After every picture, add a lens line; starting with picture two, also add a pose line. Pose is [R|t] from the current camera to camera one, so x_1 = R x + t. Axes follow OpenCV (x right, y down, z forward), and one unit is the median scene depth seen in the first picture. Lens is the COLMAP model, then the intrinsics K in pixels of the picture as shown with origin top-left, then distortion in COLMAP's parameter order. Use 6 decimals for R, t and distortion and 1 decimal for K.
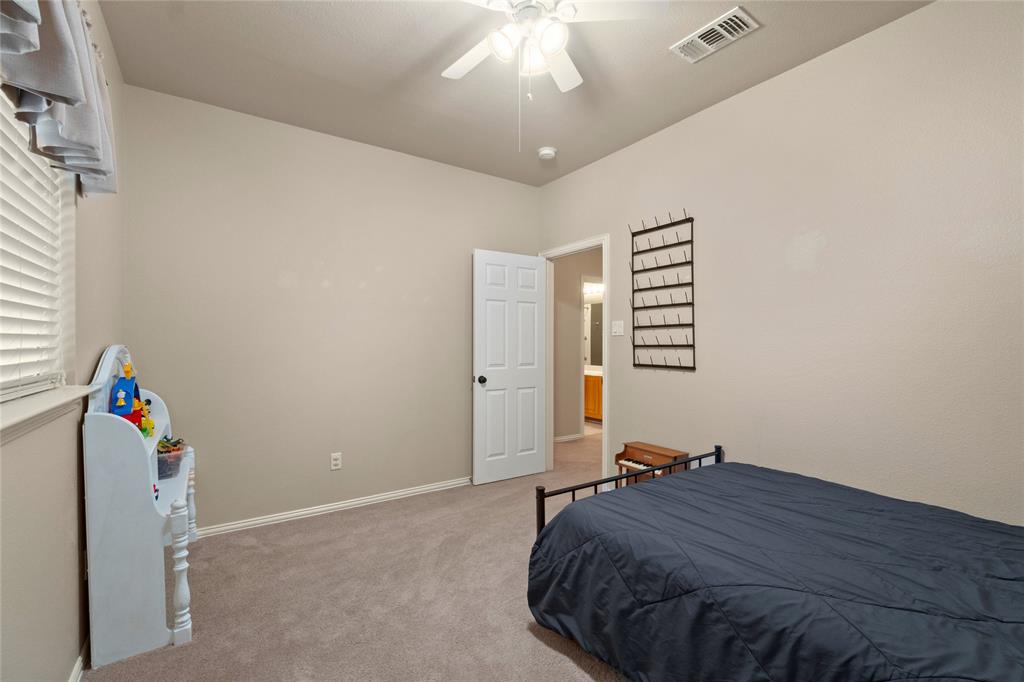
lens RADIAL K [[440.4, 0, 511.6], [0, 440.4, 347.8], [0, 0, 1]] dist [-0.001332, -0.000207]
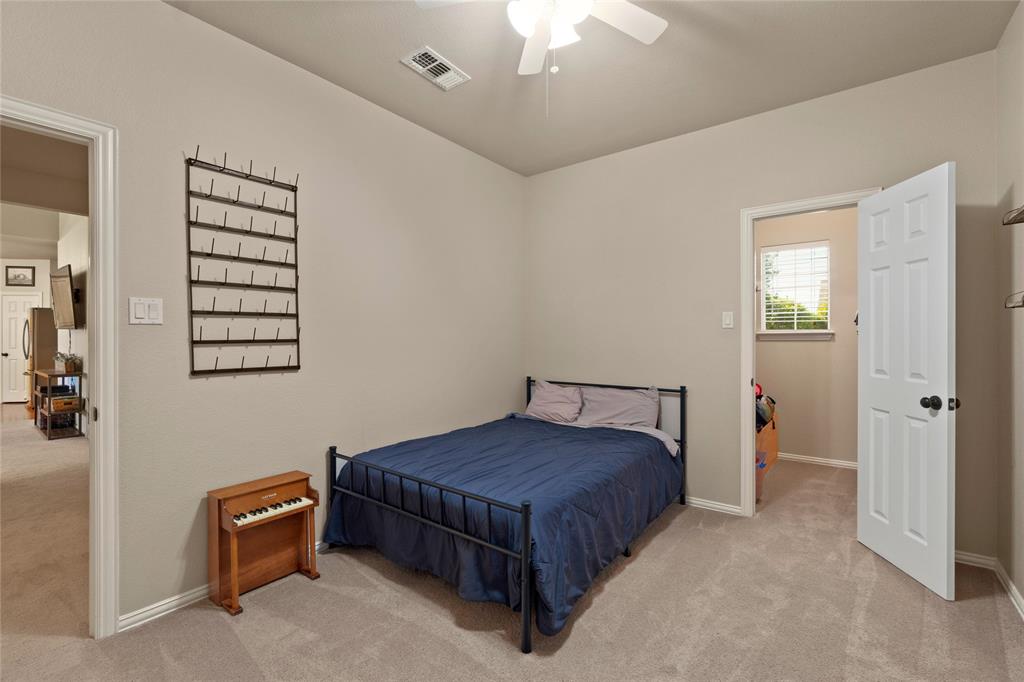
lens RADIAL K [[440.4, 0, 511.8], [0, 440.4, 336.1], [0, 0, 1]] dist [-0.001332, -0.000207]
pose [[-0.304579, 0.003792, 0.952480, -0.507942], [0.012268, 0.999925, -0.000057, -0.007755], [-0.952408, 0.011668, -0.304603, 0.863629]]
